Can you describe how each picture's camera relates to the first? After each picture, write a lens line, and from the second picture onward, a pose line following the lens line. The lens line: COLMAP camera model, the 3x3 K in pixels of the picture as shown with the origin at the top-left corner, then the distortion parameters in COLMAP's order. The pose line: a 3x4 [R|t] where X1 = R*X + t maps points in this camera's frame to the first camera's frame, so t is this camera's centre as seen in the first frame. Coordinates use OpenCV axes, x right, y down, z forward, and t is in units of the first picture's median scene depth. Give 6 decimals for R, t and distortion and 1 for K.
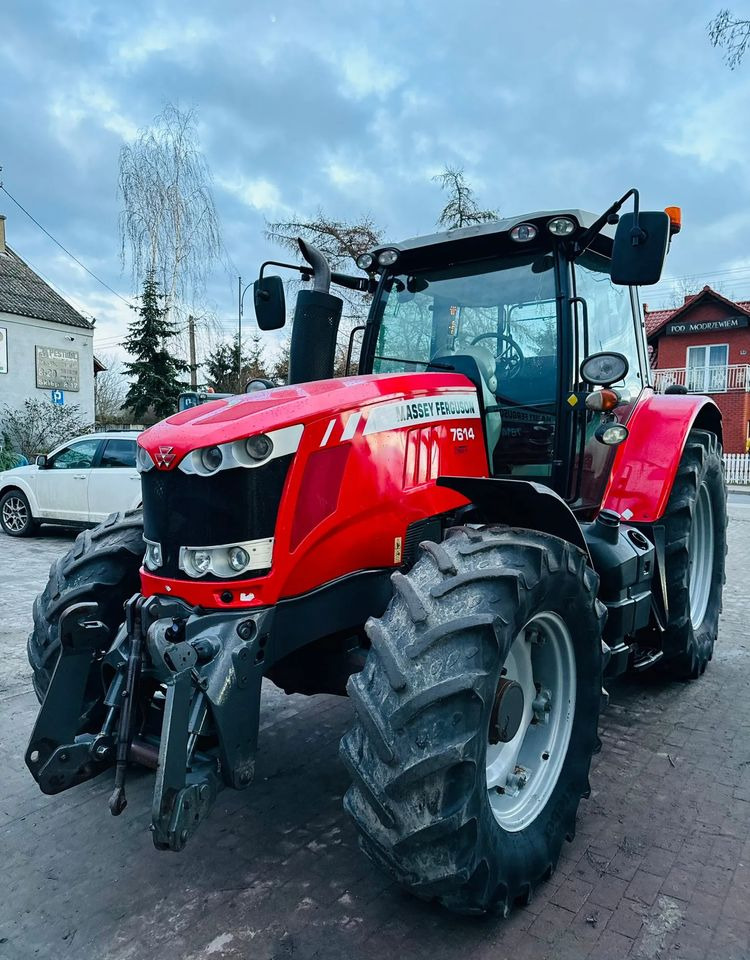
lens RADIAL K [[714.2, 0, 369.9], [0, 714.2, 480.4], [0, 0, 1]] dist [0.044225, -0.051596]
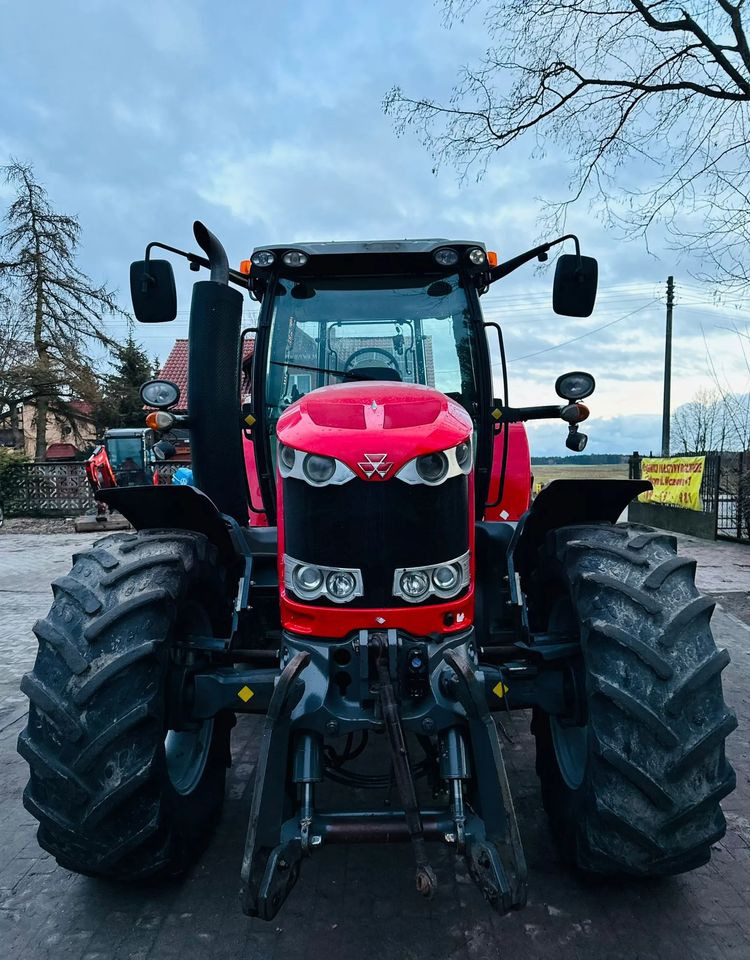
lens RADIAL K [[714.2, 0, 359.7], [0, 714.2, 486.6], [0, 0, 1]] dist [0.044225, -0.051596]
pose [[0.814544, -0.036557, 0.578948, -0.523625], [0.049523, 0.998751, -0.006610, -0.001755], [-0.577984, 0.034055, 0.815337, 0.217917]]
